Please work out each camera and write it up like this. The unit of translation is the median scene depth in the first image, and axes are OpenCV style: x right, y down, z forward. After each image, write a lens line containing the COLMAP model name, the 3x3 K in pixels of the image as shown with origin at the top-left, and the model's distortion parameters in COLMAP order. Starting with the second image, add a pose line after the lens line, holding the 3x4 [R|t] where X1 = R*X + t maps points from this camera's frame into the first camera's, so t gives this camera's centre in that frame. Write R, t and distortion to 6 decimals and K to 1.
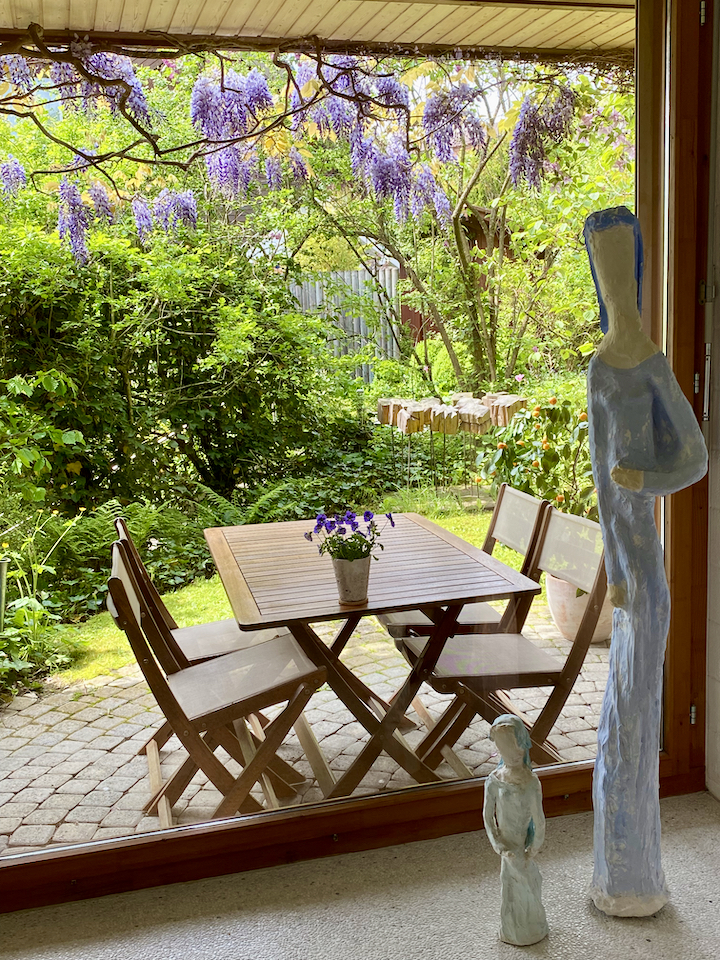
lens RADIAL K [[1011.8, 0, 360.0], [0, 1011.8, 480.0], [0, 0, 1]] dist [0.074193, -0.286514]
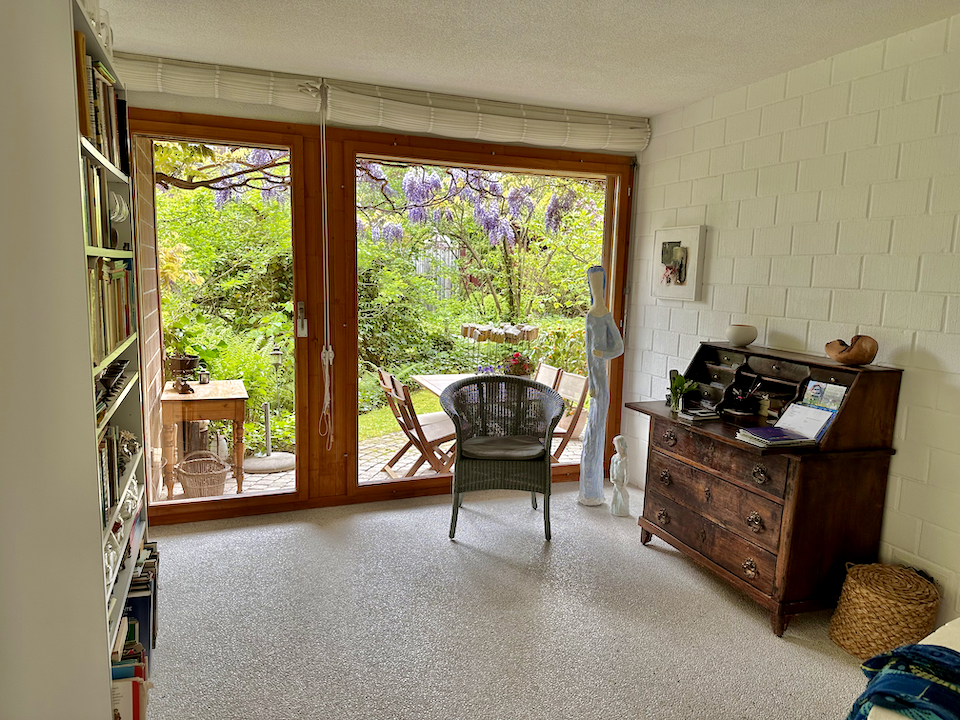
lens RADIAL K [[660.7, 0, 480.0], [0, 660.7, 360.0], [0, 0, 1]] dist [0.000128, 0.000038]
pose [[0.993332, 0.046256, 0.105605, -0.145474], [-0.043351, 0.998620, -0.029645, 0.046092], [-0.106830, 0.024869, 0.993966, -0.458937]]
